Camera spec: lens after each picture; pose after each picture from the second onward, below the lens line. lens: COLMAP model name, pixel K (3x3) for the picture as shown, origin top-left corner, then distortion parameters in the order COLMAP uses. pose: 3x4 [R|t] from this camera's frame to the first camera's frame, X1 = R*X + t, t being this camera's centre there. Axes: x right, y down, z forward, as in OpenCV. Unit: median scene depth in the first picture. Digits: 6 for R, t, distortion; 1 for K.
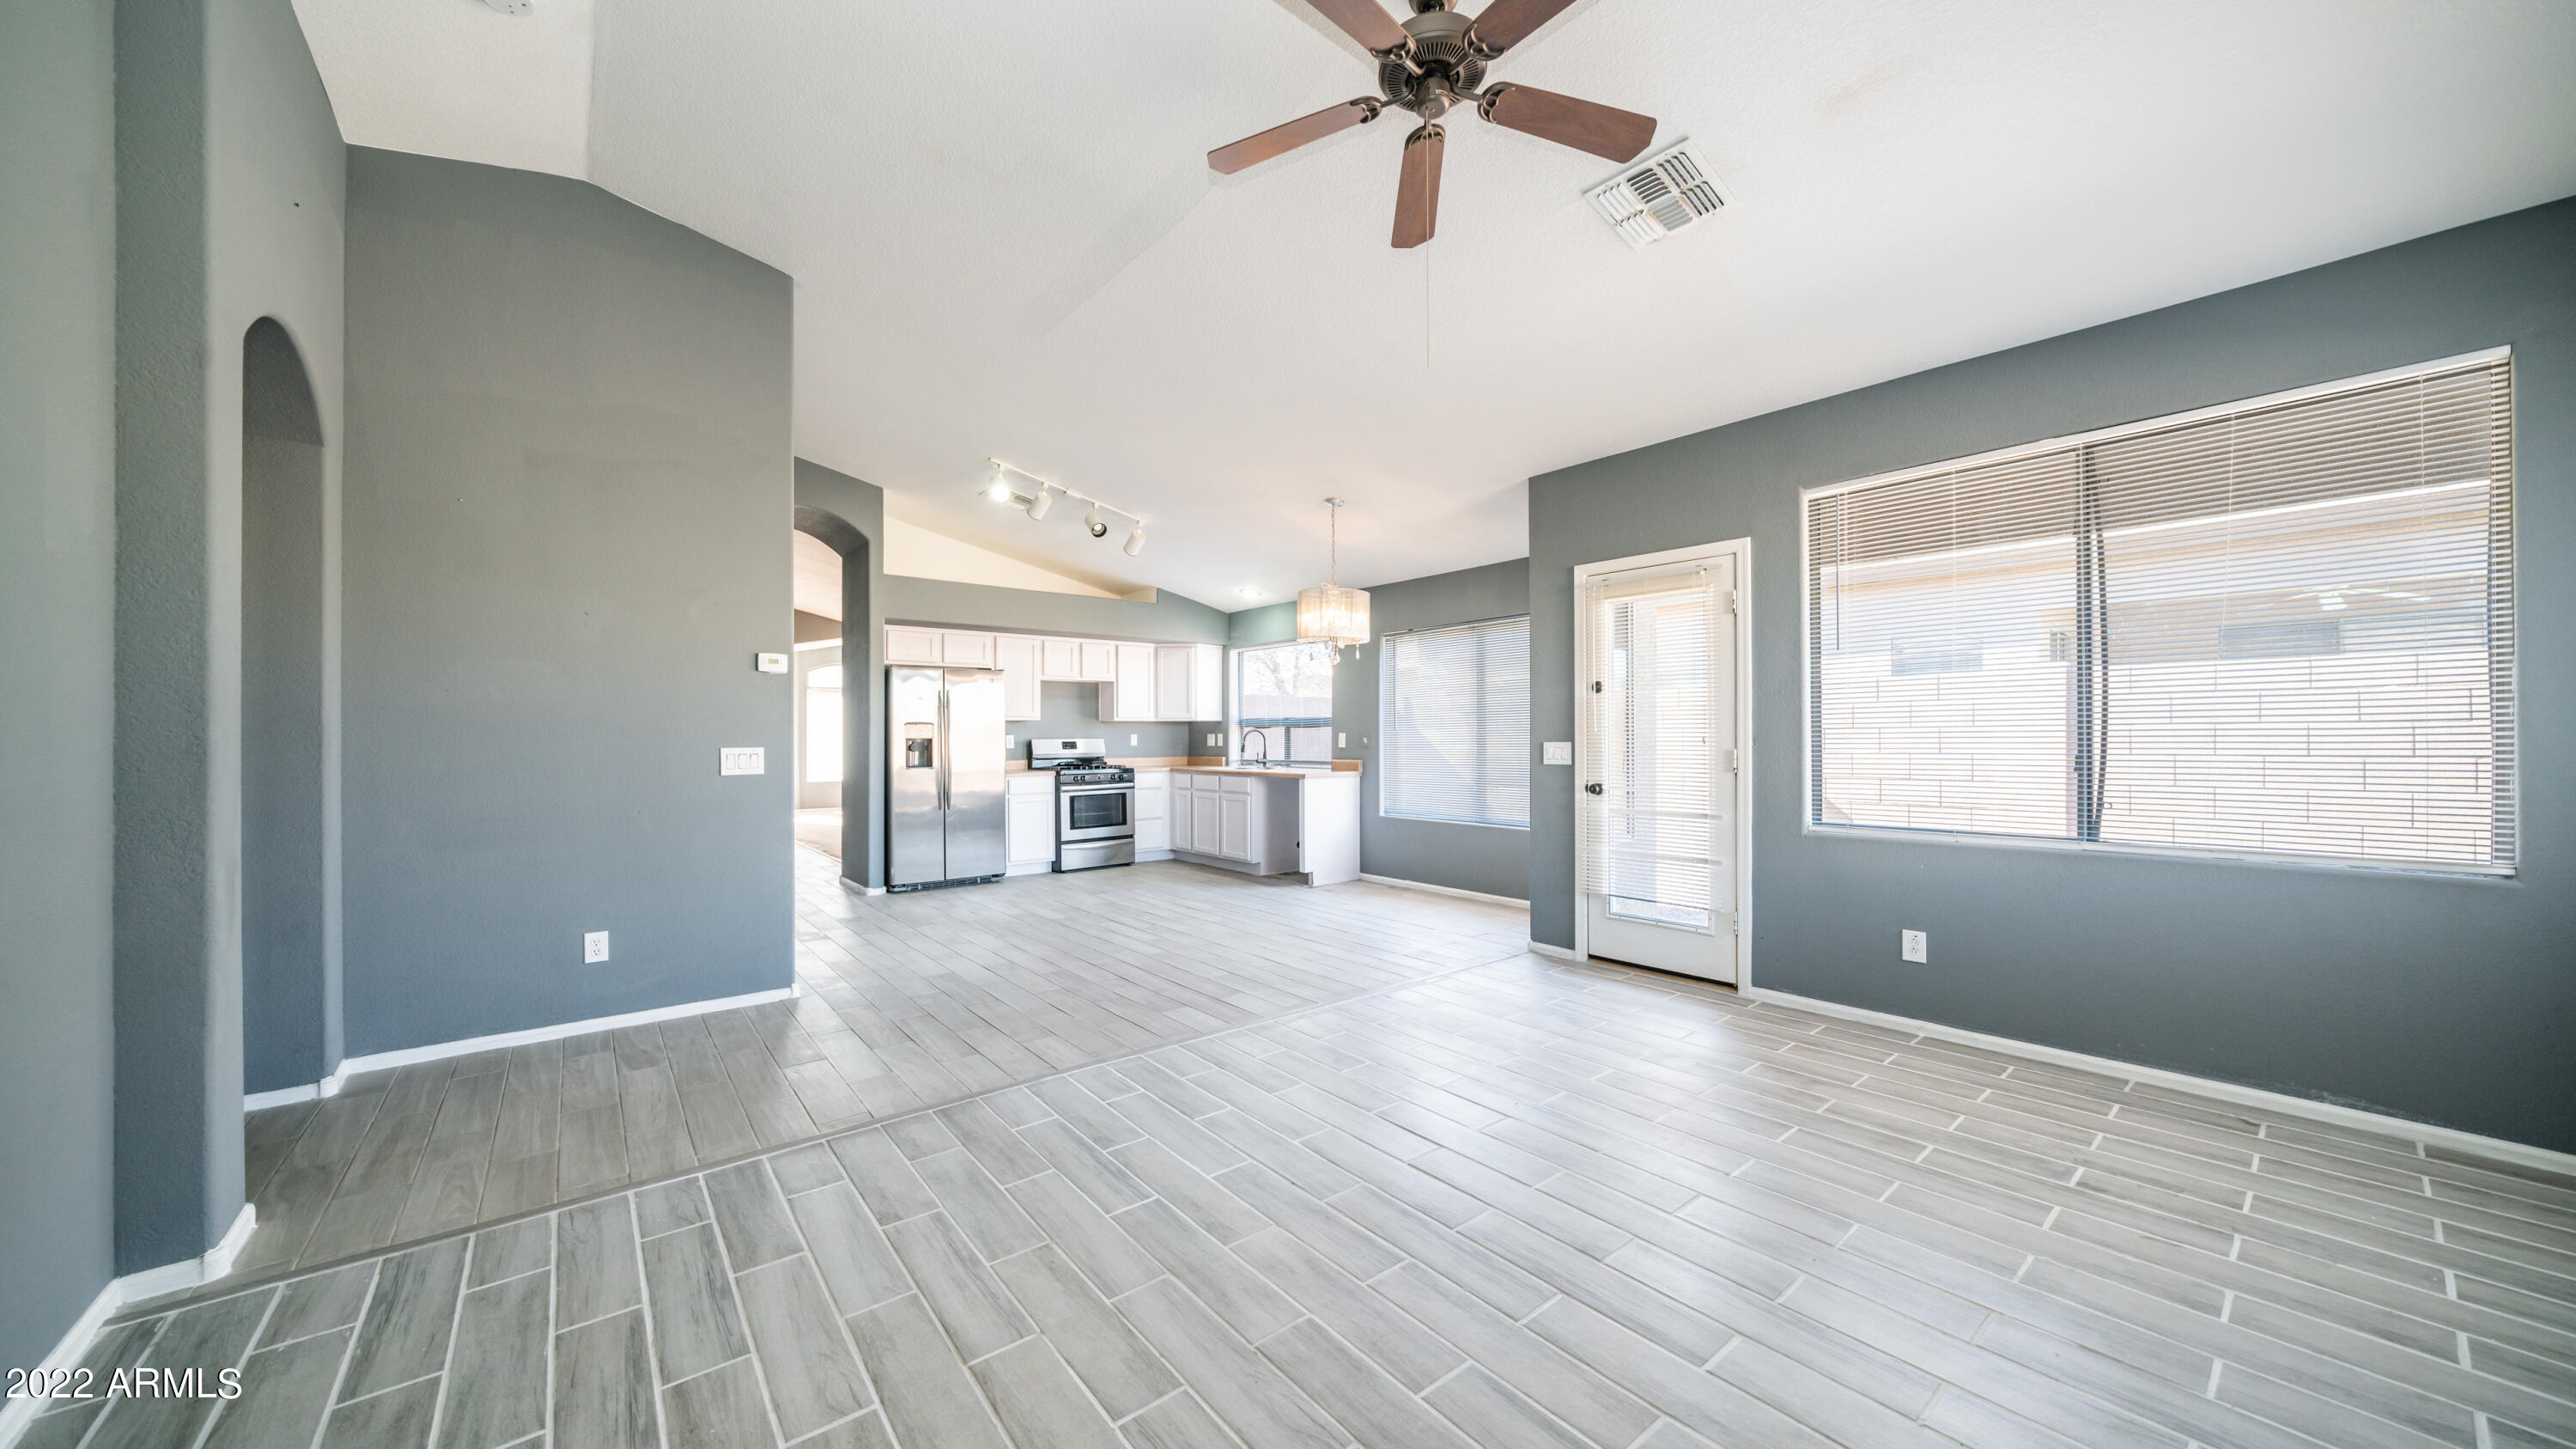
lens RADIAL K [[869.6, 0, 1265.4], [0, 869.6, 732.6], [0, 0, 1]] dist [0.001110, -0.000111]
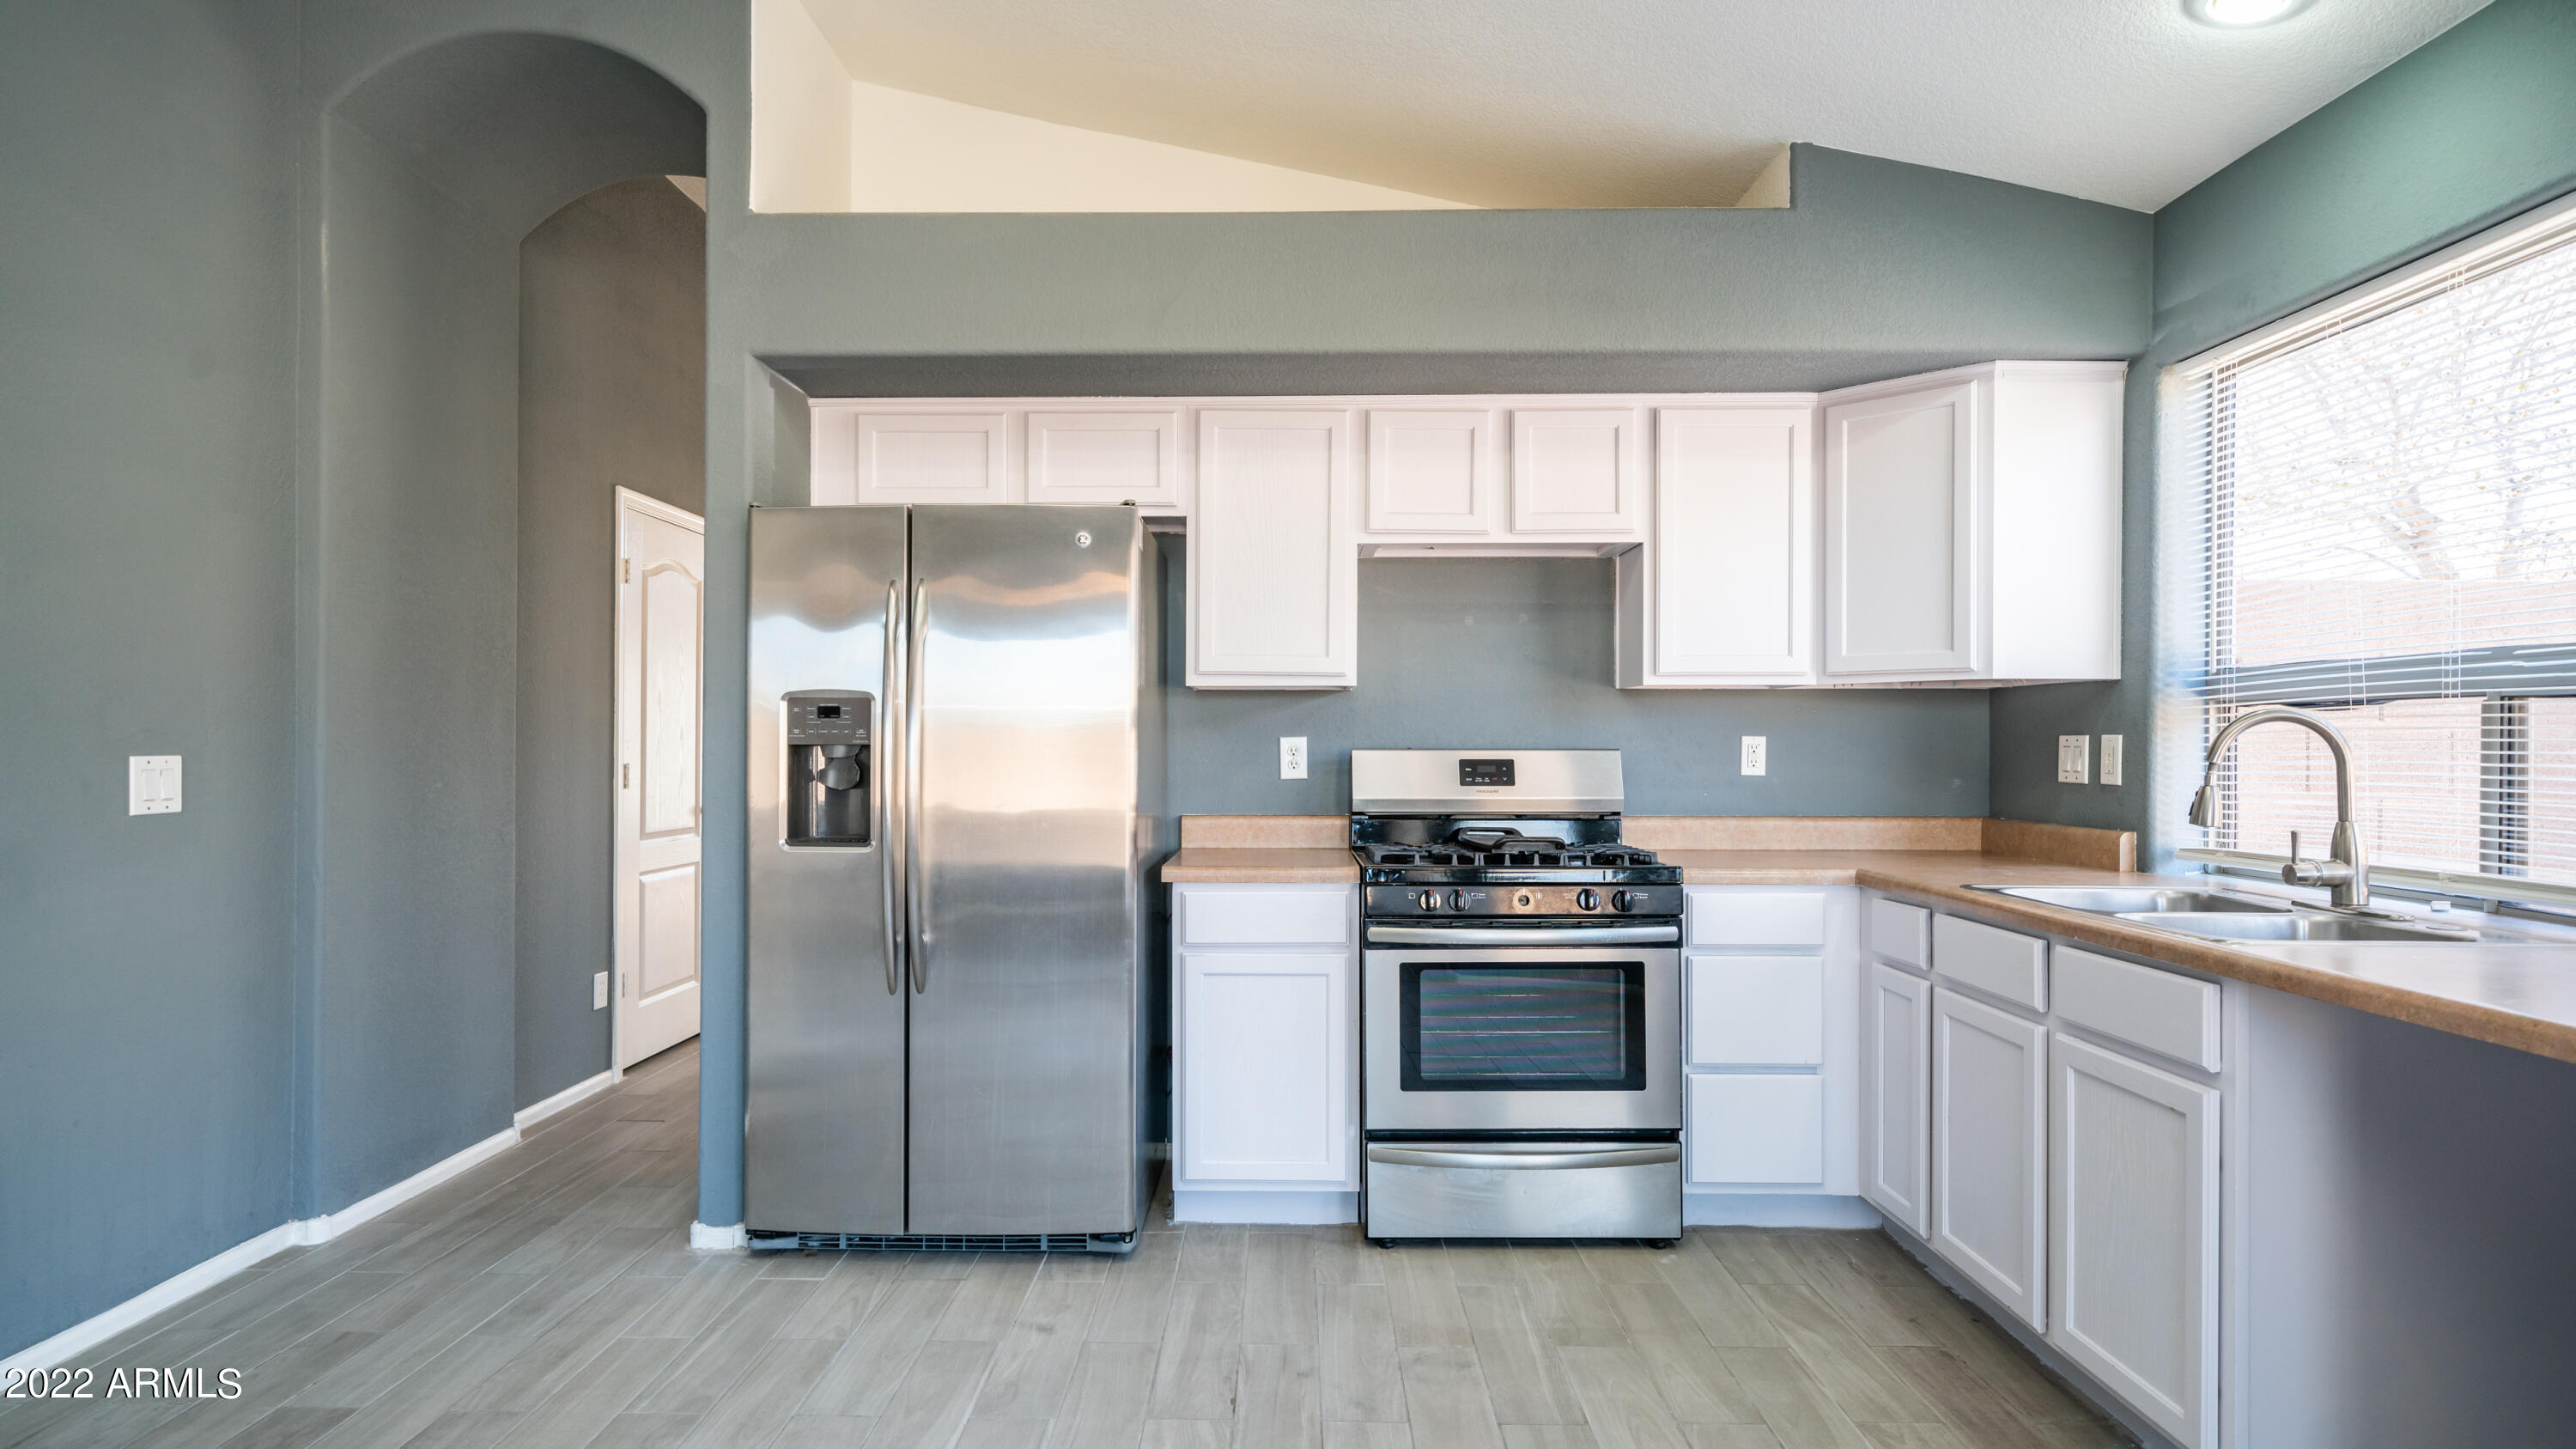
lens RADIAL K [[1359.8, 0, 1245.8], [0, 1359.8, 740.5], [0, 0, 1]] dist [0.003530, -0.000811]
pose [[0.761406, 0.003957, -0.648263, 0.009659], [-0.002849, 0.999992, 0.002759, 0.002806], [0.648269, -0.000254, 0.761412, 0.592961]]
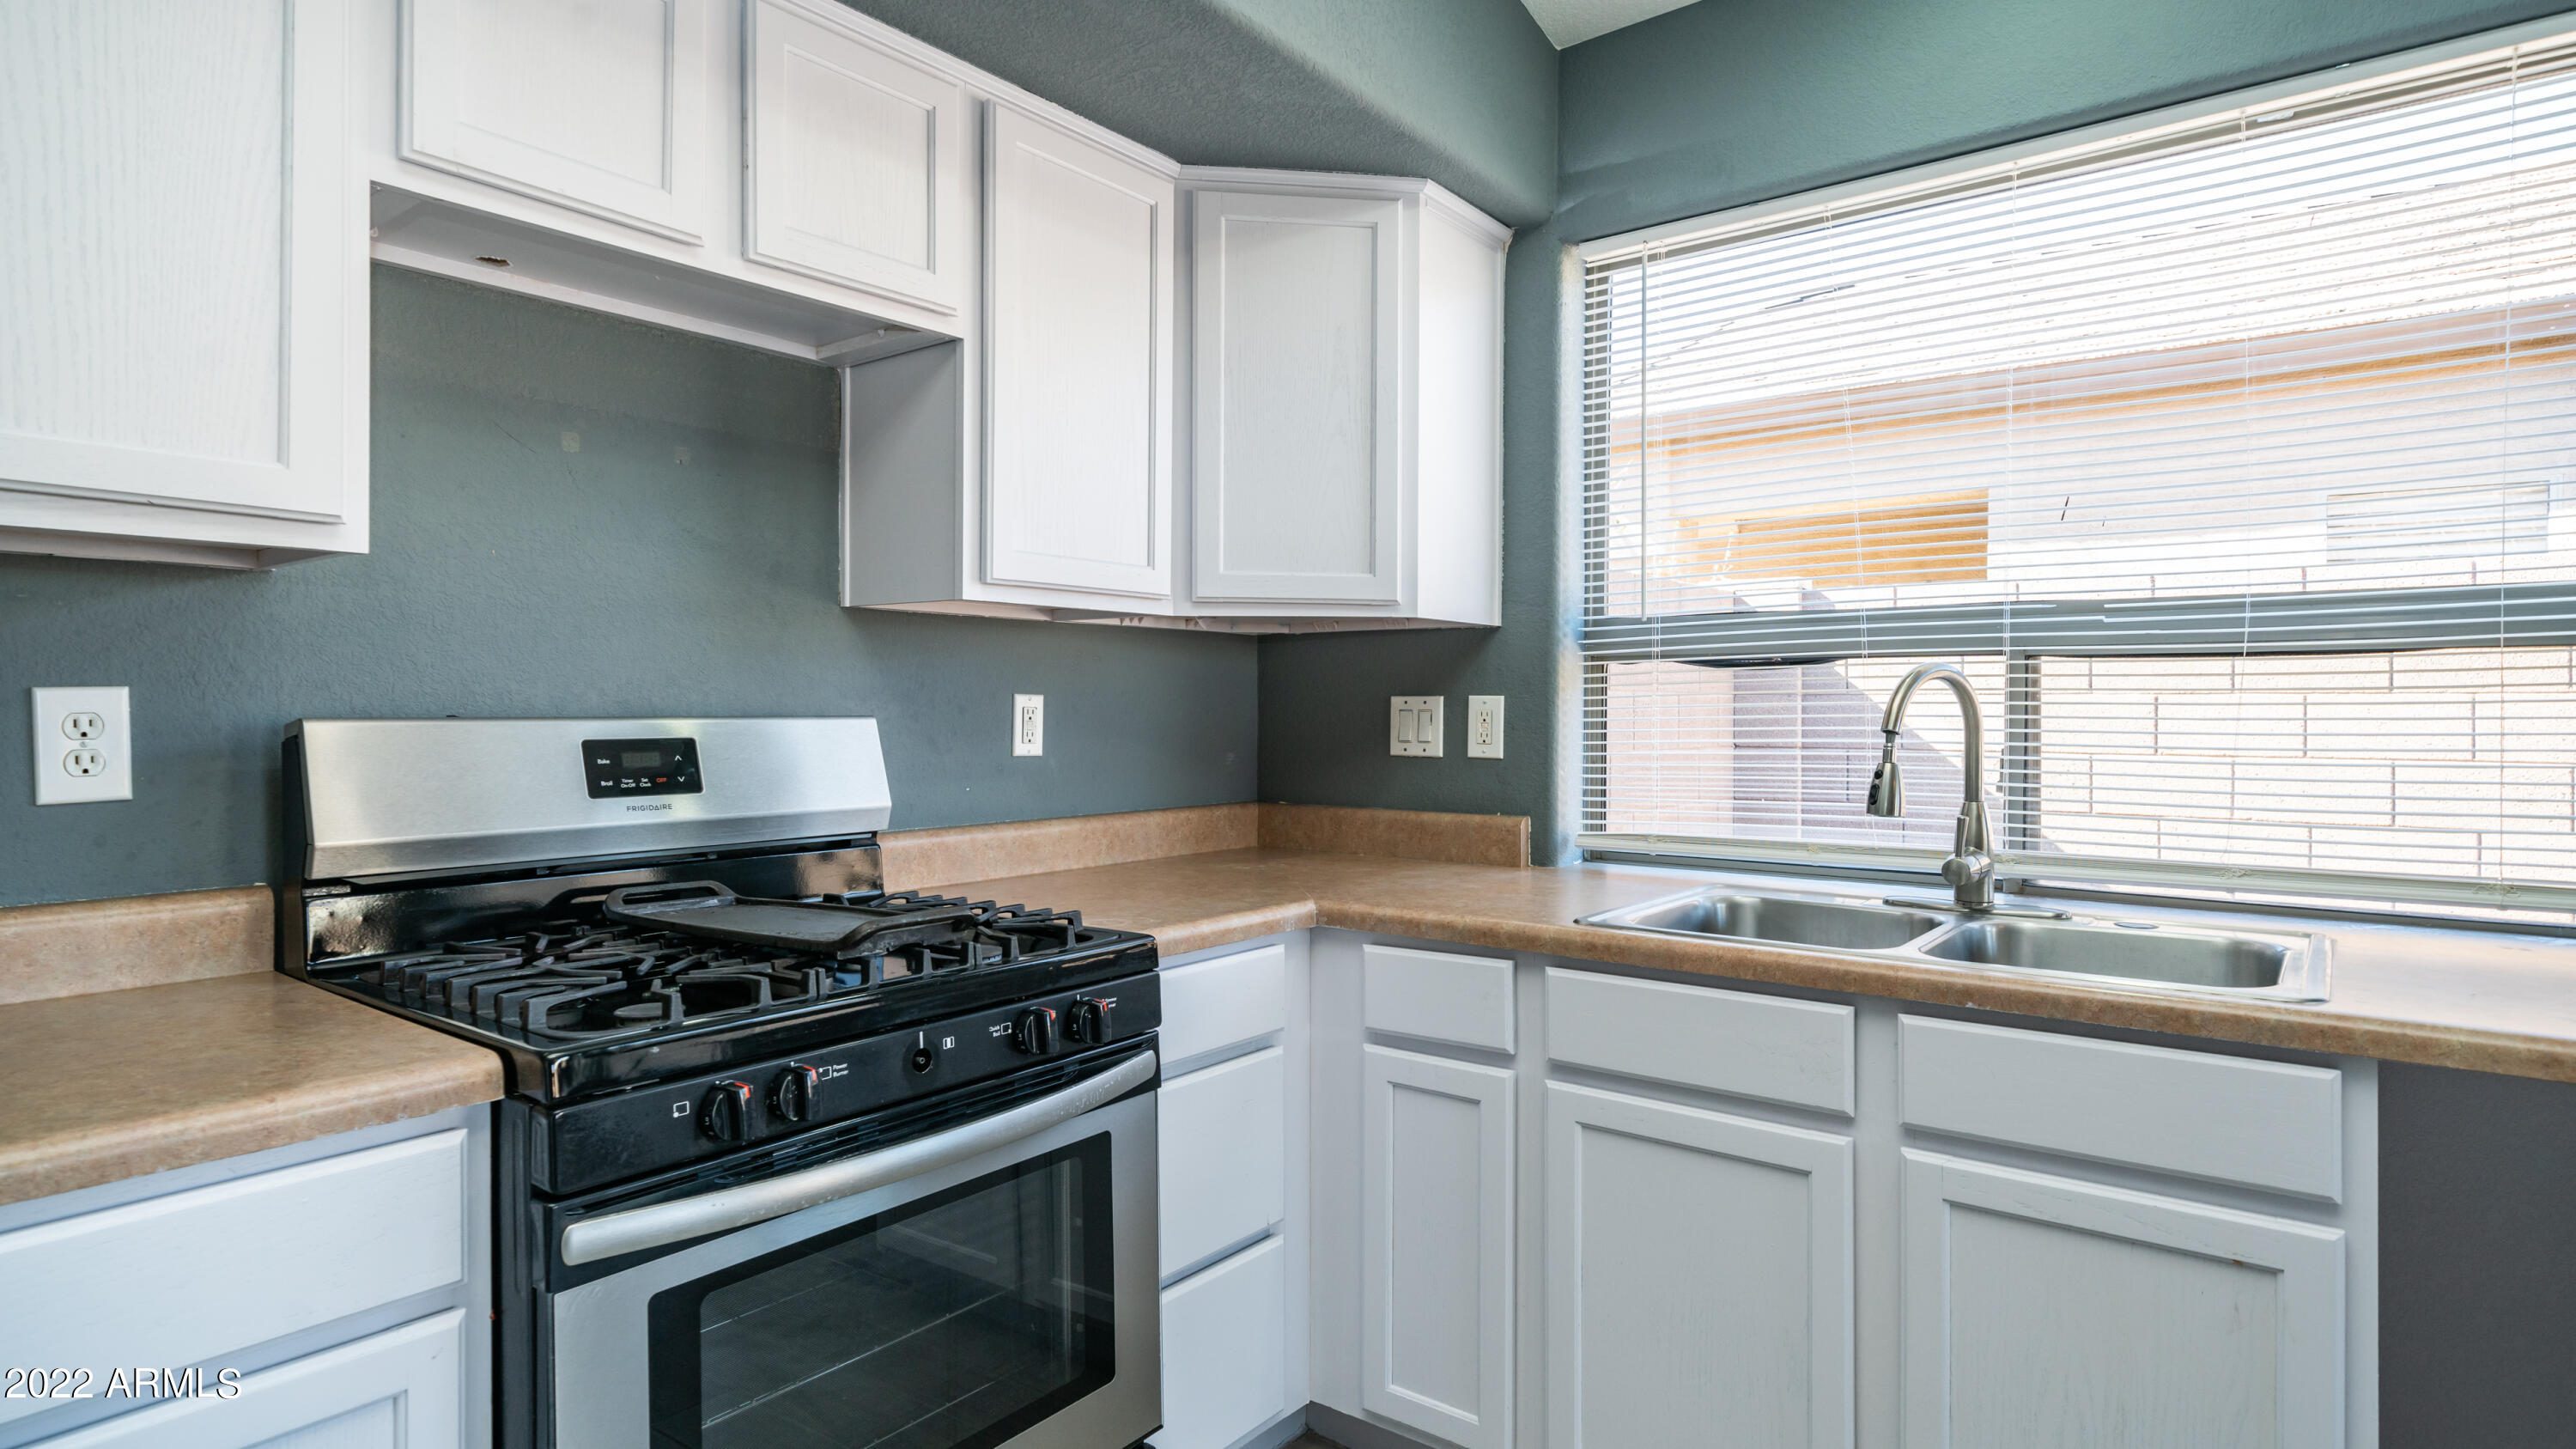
lens RADIAL K [[1359.8, 0, 1273.9], [0, 1359.8, 713.1], [0, 0, 1]] dist [0.003530, -0.000811]
pose [[0.975055, 0.005355, 0.221899, -0.174207], [-0.006819, 0.999960, 0.005831, 0.004113], [-0.221859, -0.007199, 0.975052, 0.760606]]
